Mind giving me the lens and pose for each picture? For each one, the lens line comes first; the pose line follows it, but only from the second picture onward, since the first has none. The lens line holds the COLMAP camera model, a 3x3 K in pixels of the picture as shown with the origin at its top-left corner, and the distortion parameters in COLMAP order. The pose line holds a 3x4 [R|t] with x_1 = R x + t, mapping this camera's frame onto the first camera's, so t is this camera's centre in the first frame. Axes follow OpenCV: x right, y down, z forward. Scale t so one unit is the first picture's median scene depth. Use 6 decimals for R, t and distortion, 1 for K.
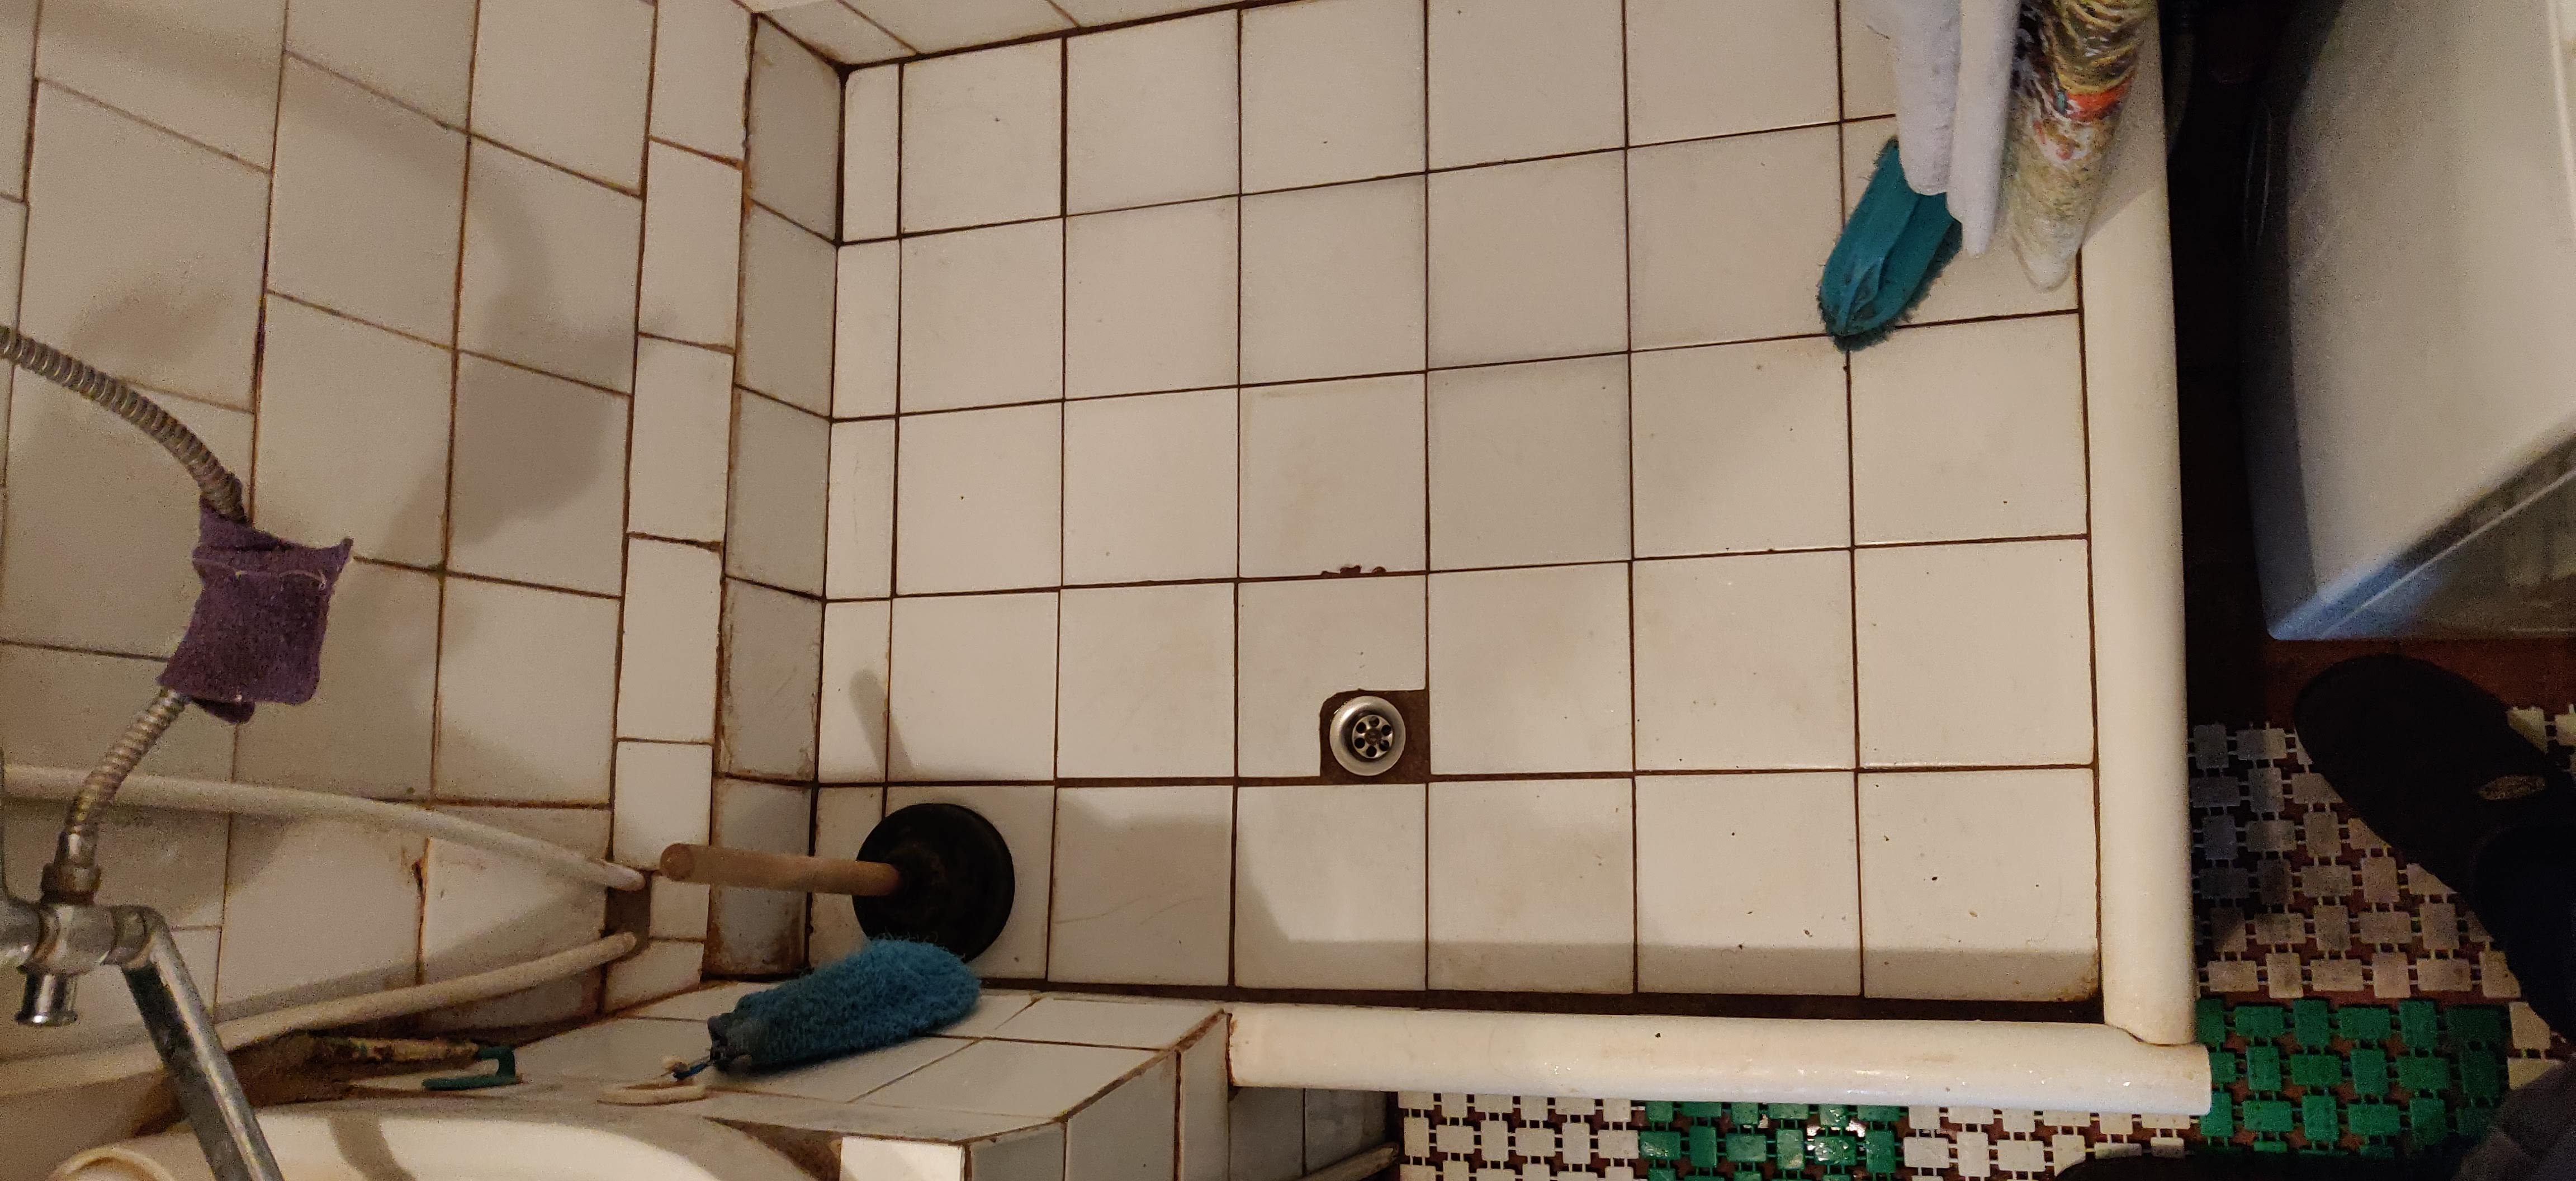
lens RADIAL K [[1978.5, 0, 1288.0], [0, 1978.5, 590.5], [0, 0, 1]] dist [-0.065609, 0.129431]
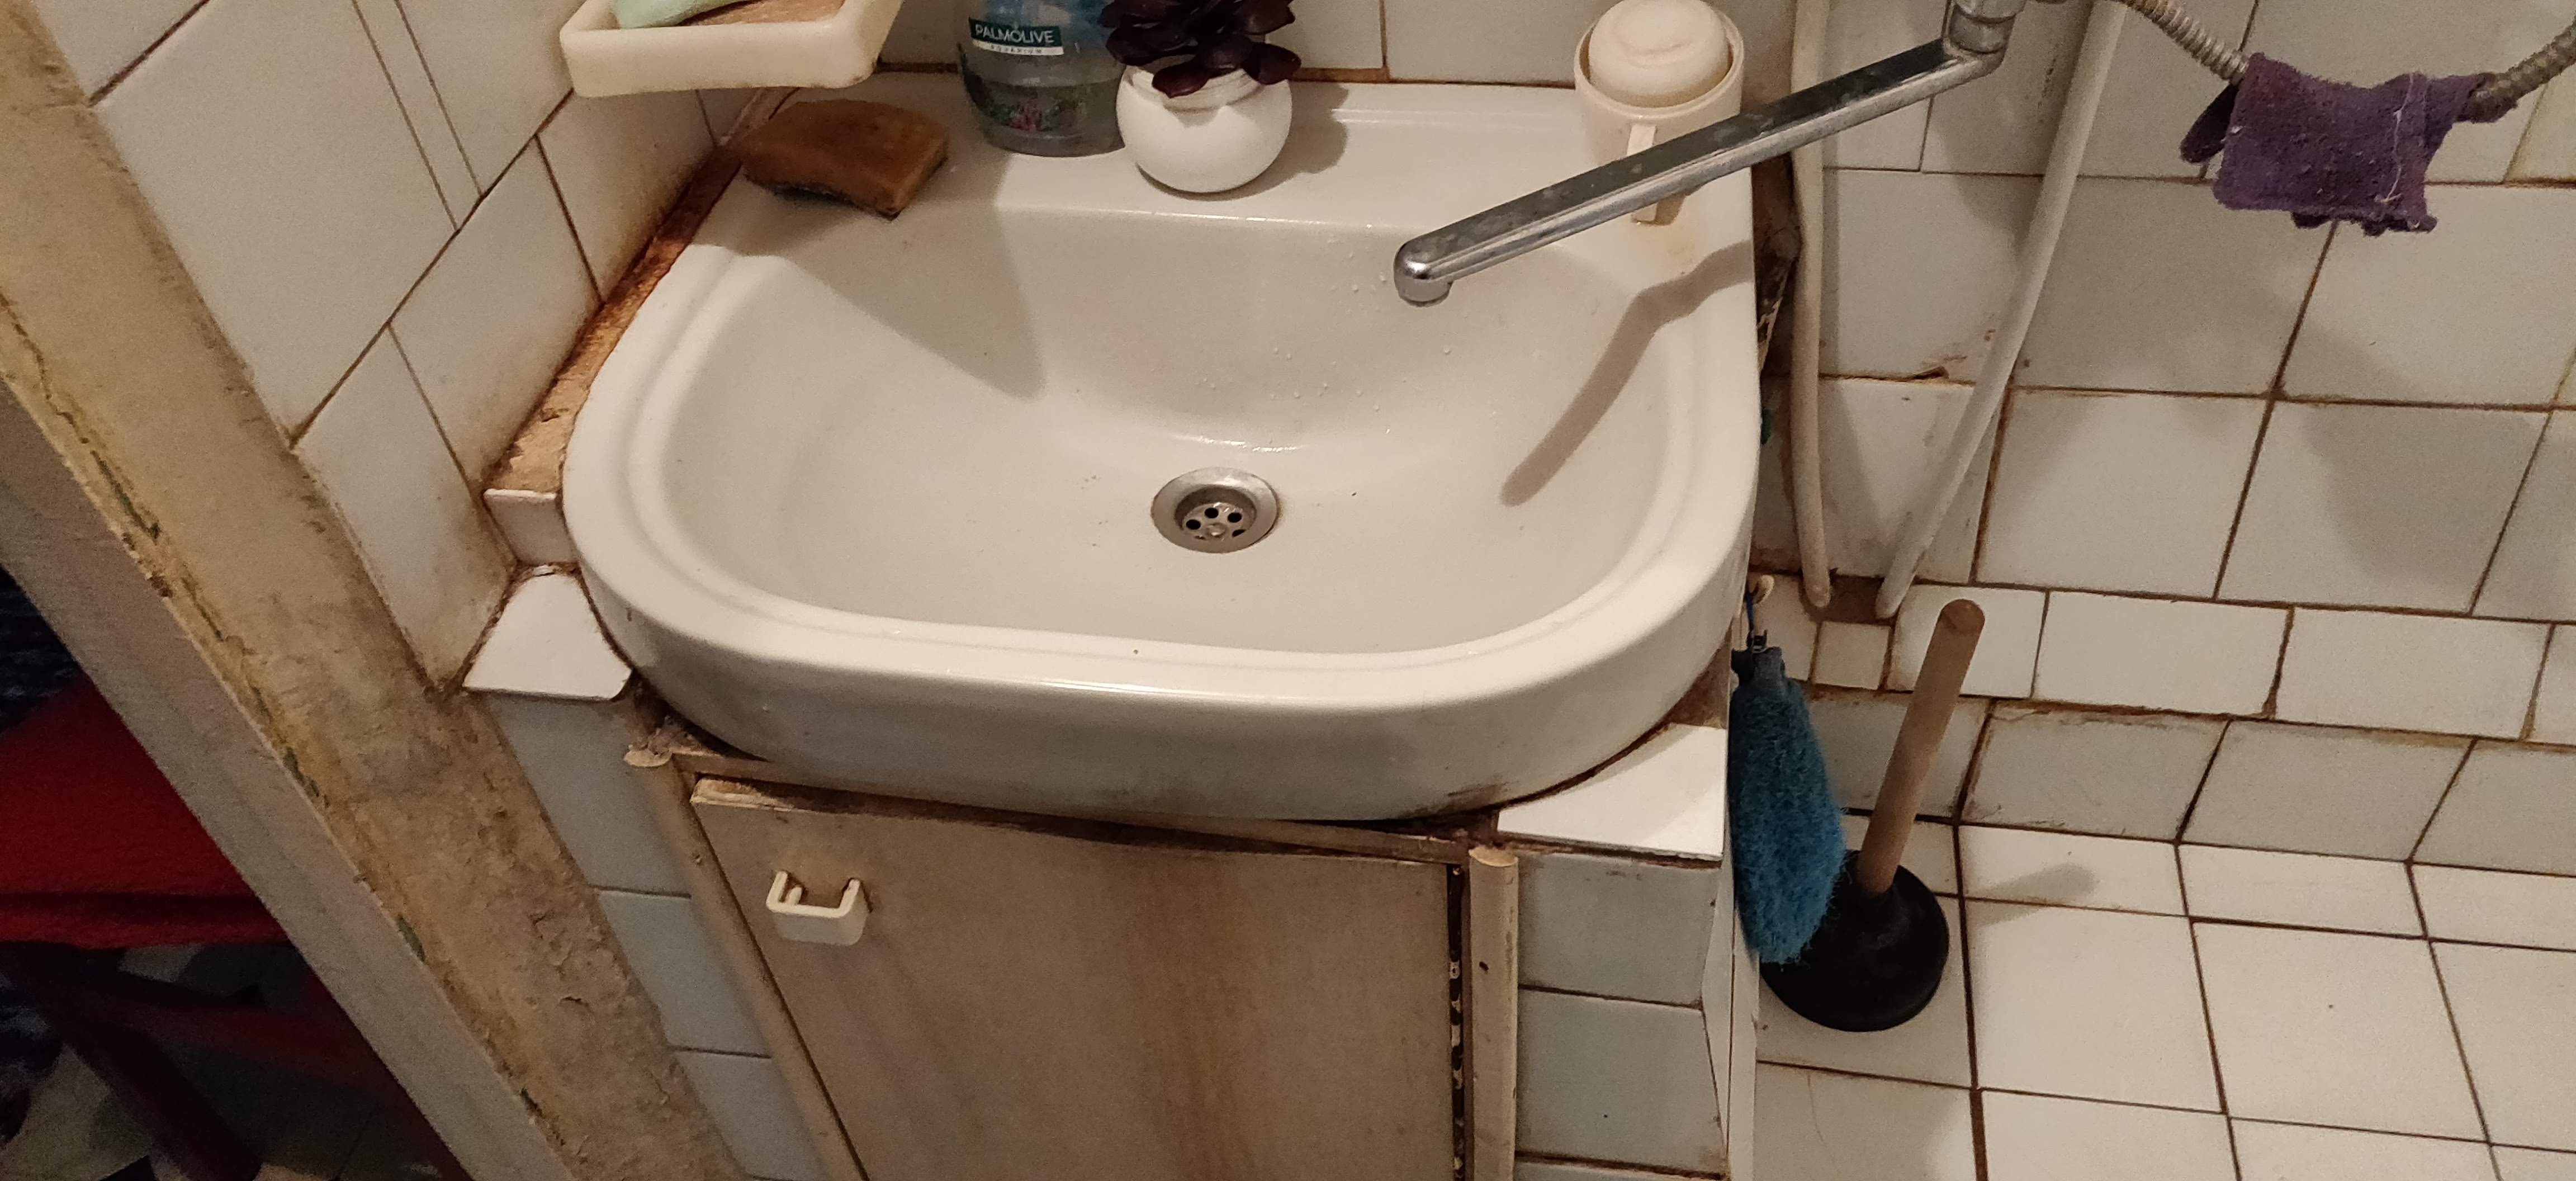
lens RADIAL K [[1978.5, 0, 1288.0], [0, 1978.5, 590.5], [0, 0, 1]] dist [-0.065609, 0.129431]
pose [[-0.125455, 0.911287, -0.392196, 0.057692], [-0.958405, -0.009171, 0.285264, 0.154496], [0.256360, 0.411670, 0.874532, 0.119245]]
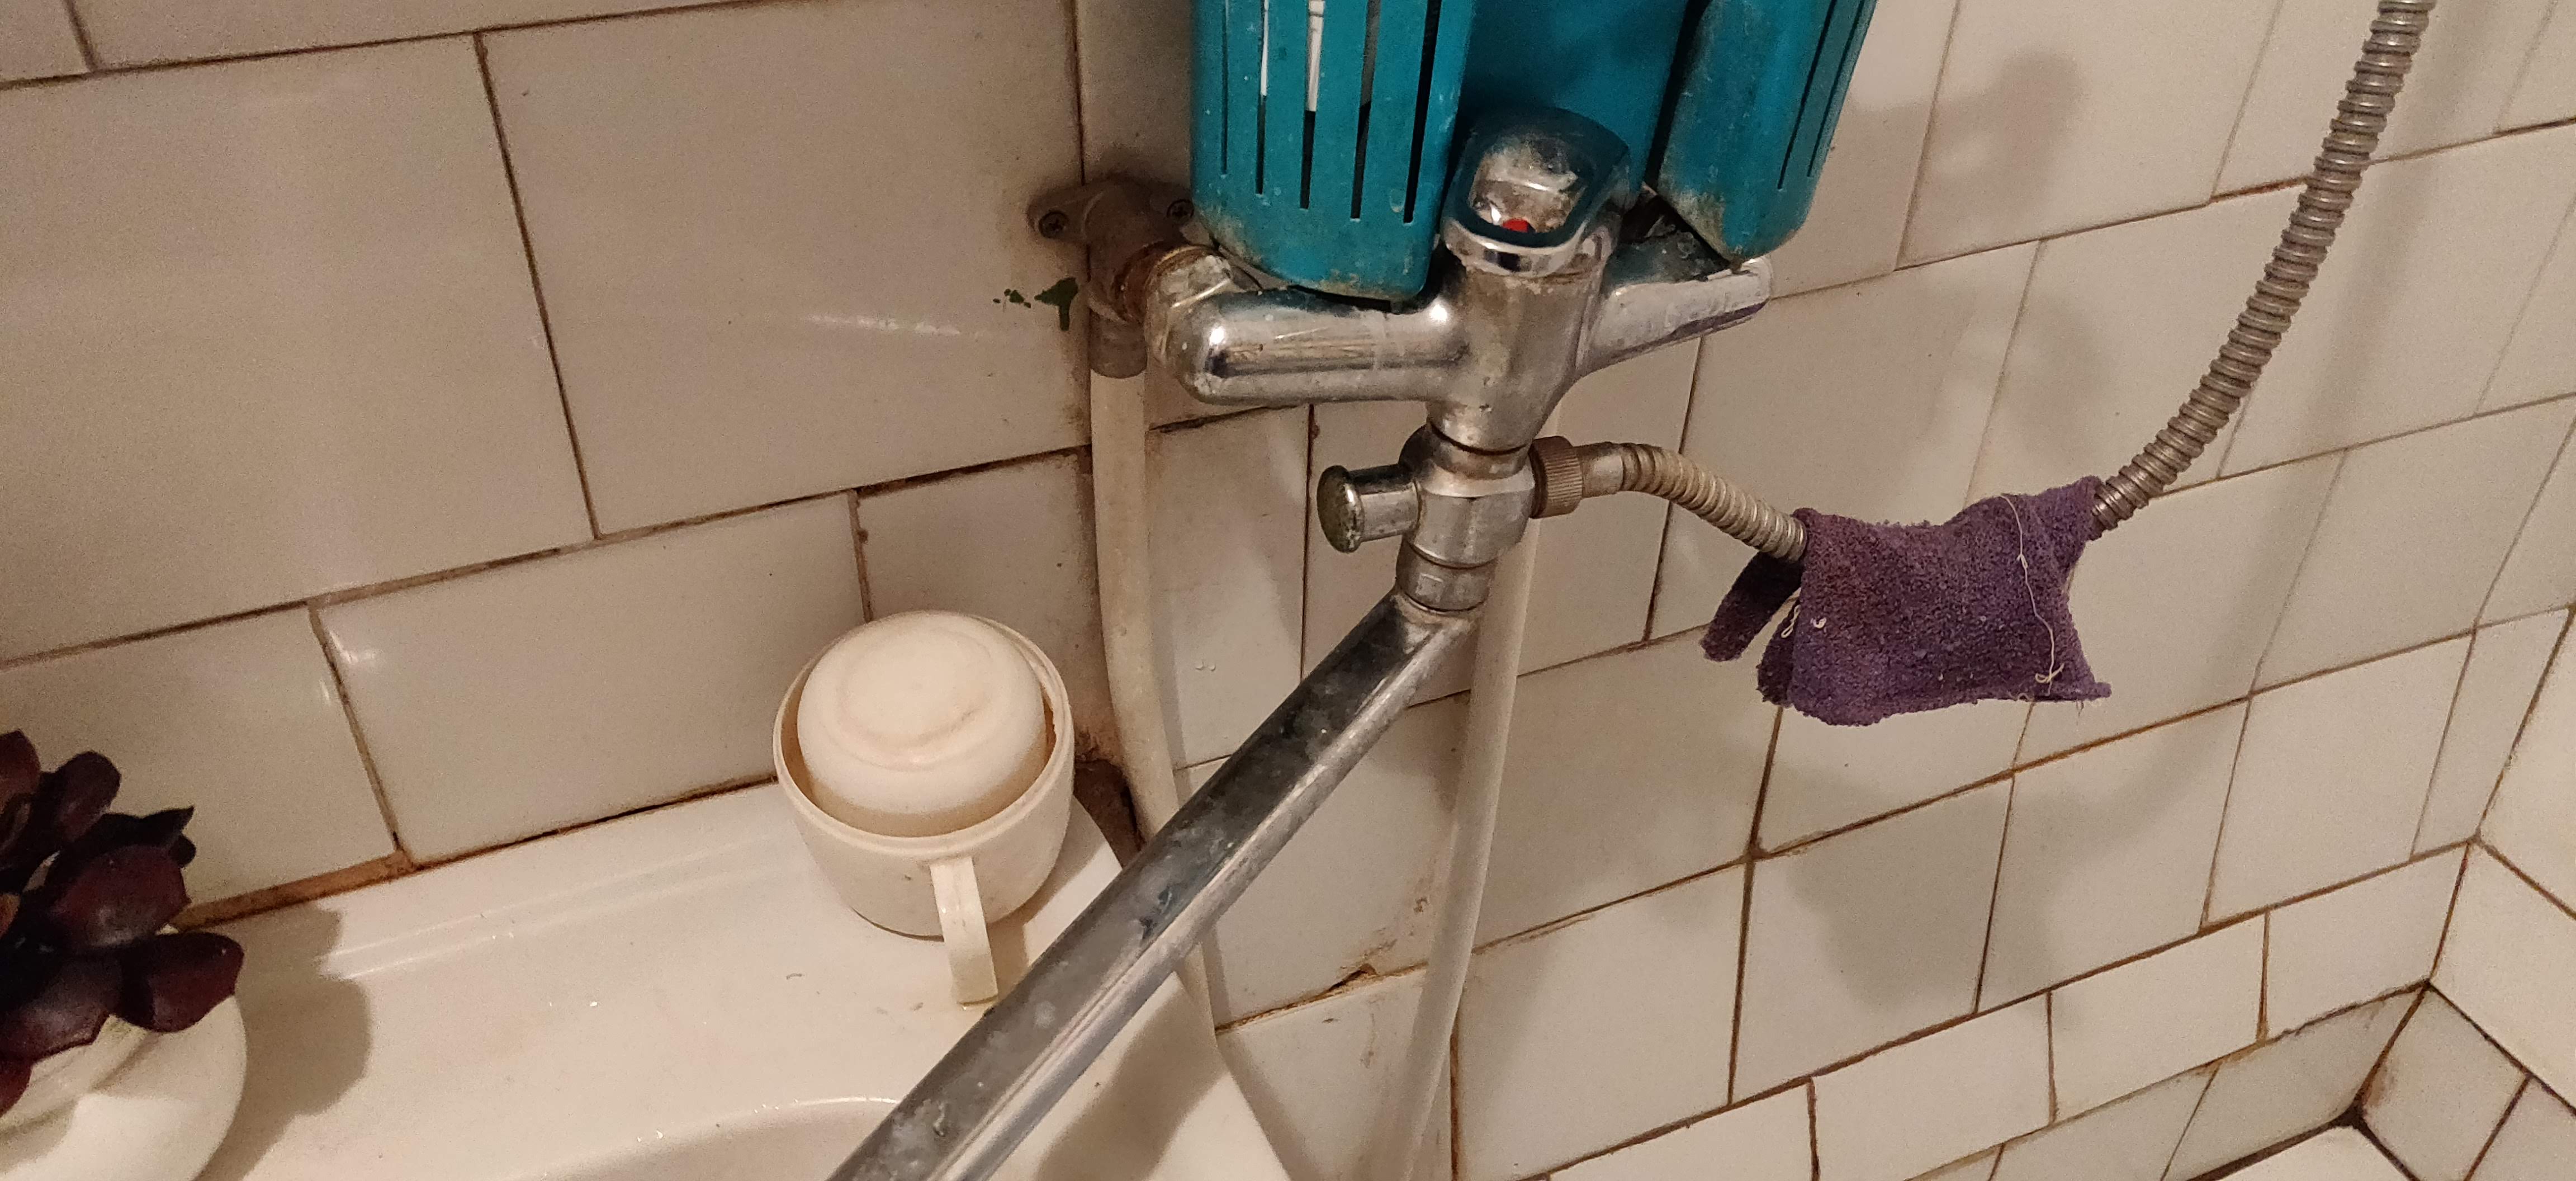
lens RADIAL K [[1995.5, 0, 1295.3], [0, 1995.5, 629.0], [0, 0, 1]] dist [0.005820, 0.049799]
pose [[0.372419, 0.815149, -0.443662, -0.225805], [-0.927292, 0.307330, -0.213725, 0.243835], [-0.037867, 0.490999, 0.870337, 0.328689]]
